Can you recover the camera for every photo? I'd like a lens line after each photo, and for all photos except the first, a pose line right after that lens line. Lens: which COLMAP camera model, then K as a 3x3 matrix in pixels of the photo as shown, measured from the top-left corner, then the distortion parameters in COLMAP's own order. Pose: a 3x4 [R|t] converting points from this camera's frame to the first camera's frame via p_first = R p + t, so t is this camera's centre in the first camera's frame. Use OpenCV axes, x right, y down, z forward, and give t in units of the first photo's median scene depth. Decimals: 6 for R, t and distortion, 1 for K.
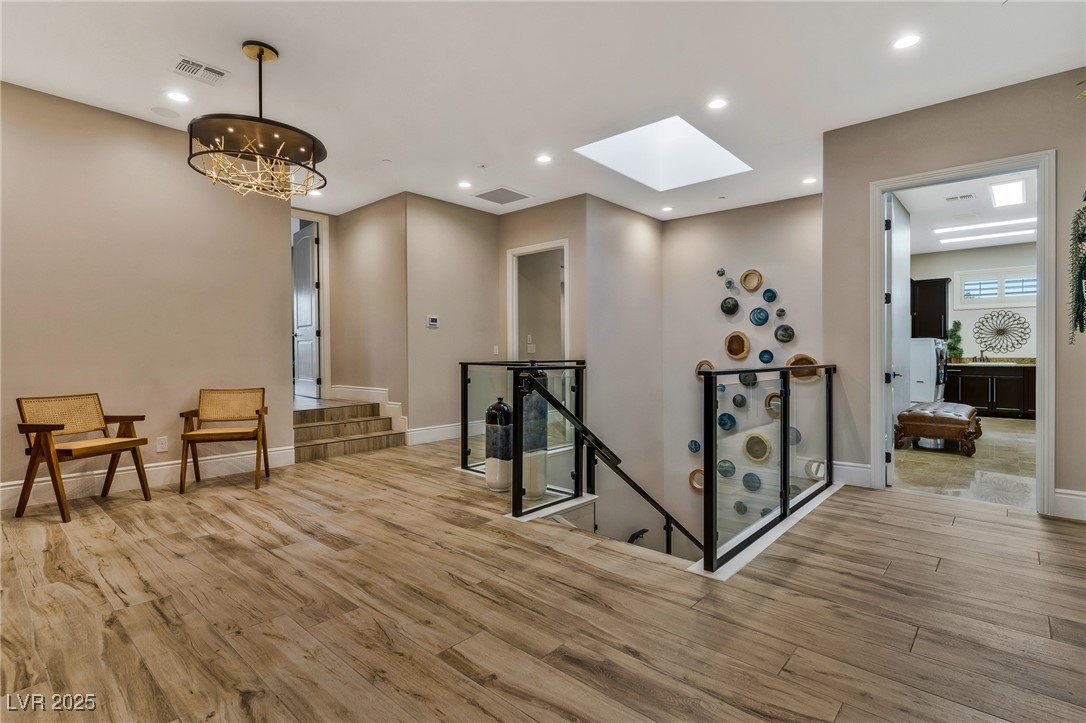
lens RADIAL K [[523.0, 0, 531.5], [0, 523.0, 353.6], [0, 0, 1]] dist [0.002623, -0.001183]
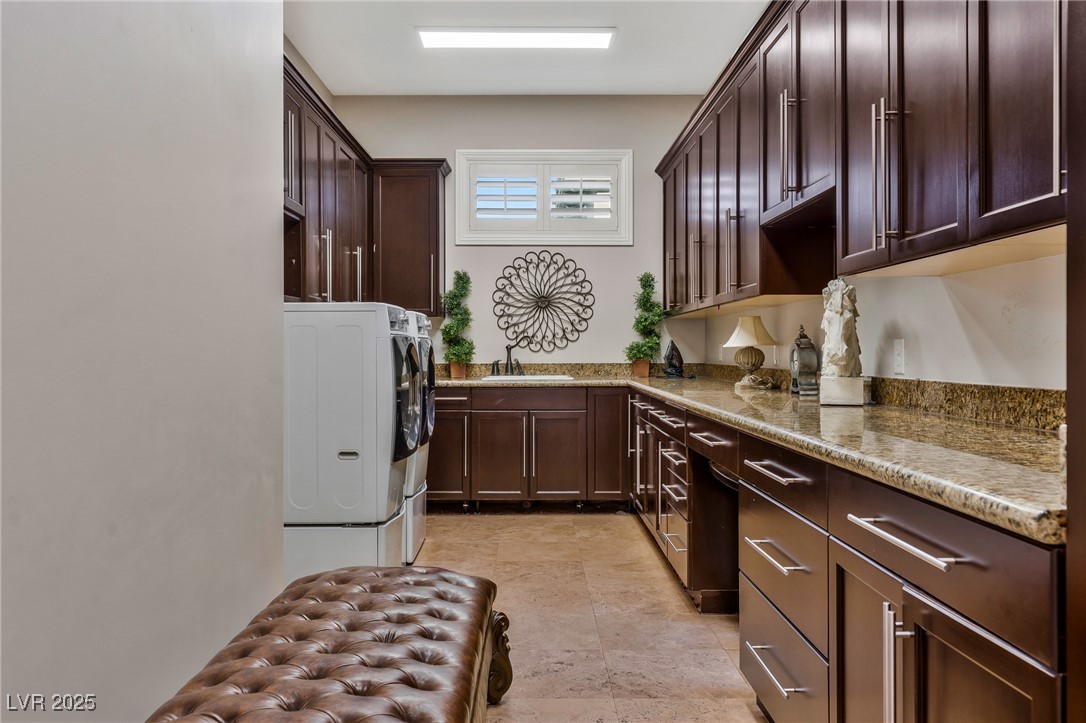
lens RADIAL K [[877.4, 0, 542.1], [0, 877.4, 356.8], [0, 0, 1]] dist [-0.000206, 0.000014]
pose [[0.729275, -0.003434, 0.684212, 0.413744], [0.001313, 0.999993, 0.003619, 0.000069], [-0.684219, -0.001741, 0.729274, 0.486922]]
